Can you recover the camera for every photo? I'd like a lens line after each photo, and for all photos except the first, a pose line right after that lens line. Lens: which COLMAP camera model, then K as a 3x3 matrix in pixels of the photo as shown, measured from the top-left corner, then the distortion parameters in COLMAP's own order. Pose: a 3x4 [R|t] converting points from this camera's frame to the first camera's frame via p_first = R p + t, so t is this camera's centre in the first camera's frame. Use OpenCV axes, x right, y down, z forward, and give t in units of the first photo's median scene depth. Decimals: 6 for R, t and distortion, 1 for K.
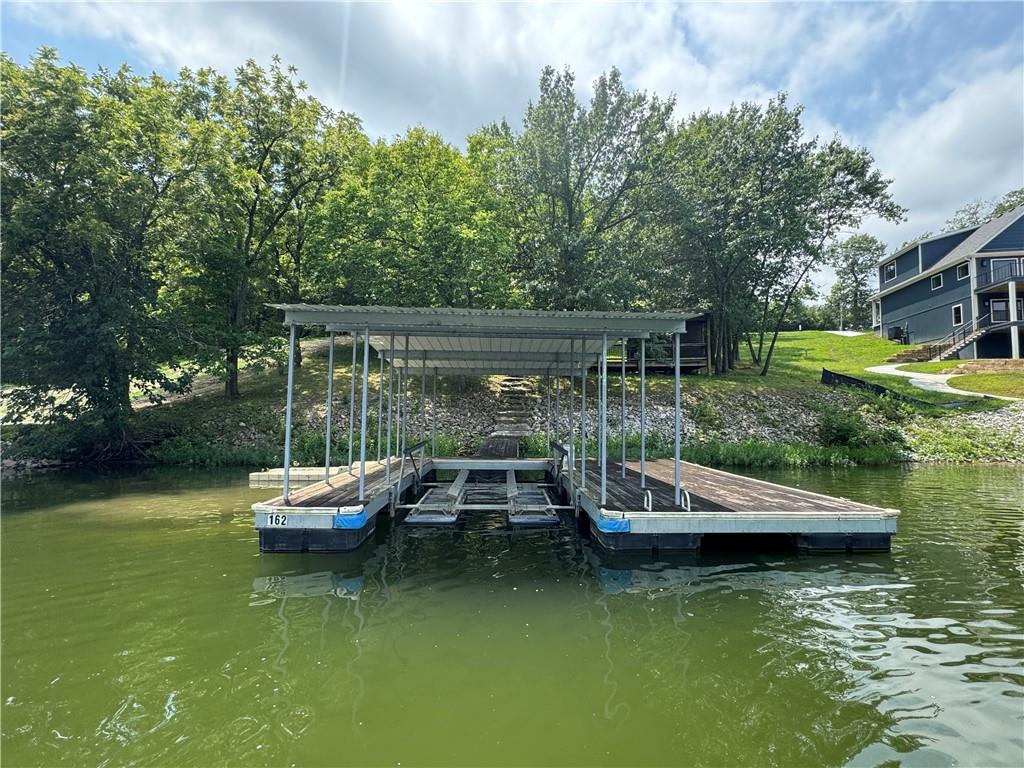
lens RADIAL K [[515.6, 0, 512.0], [0, 515.6, 384.0], [0, 0, 1]] dist [-0.000573, -0.000019]
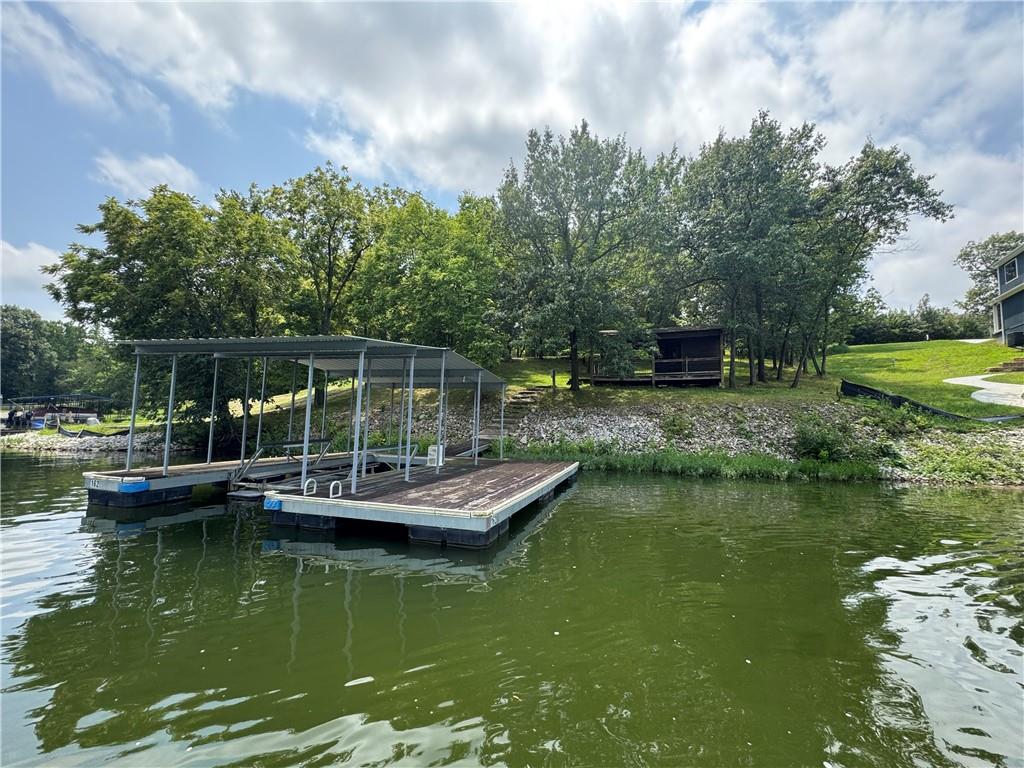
lens RADIAL K [[432.6, 0, 512.0], [0, 432.6, 384.0], [0, 0, 1]] dist [-0.002049, -0.000081]
pose [[0.951514, -0.010664, -0.307420, 0.325883], [0.001046, 0.999505, -0.031432, 0.003813], [0.307603, 0.029586, 0.951055, 0.049543]]
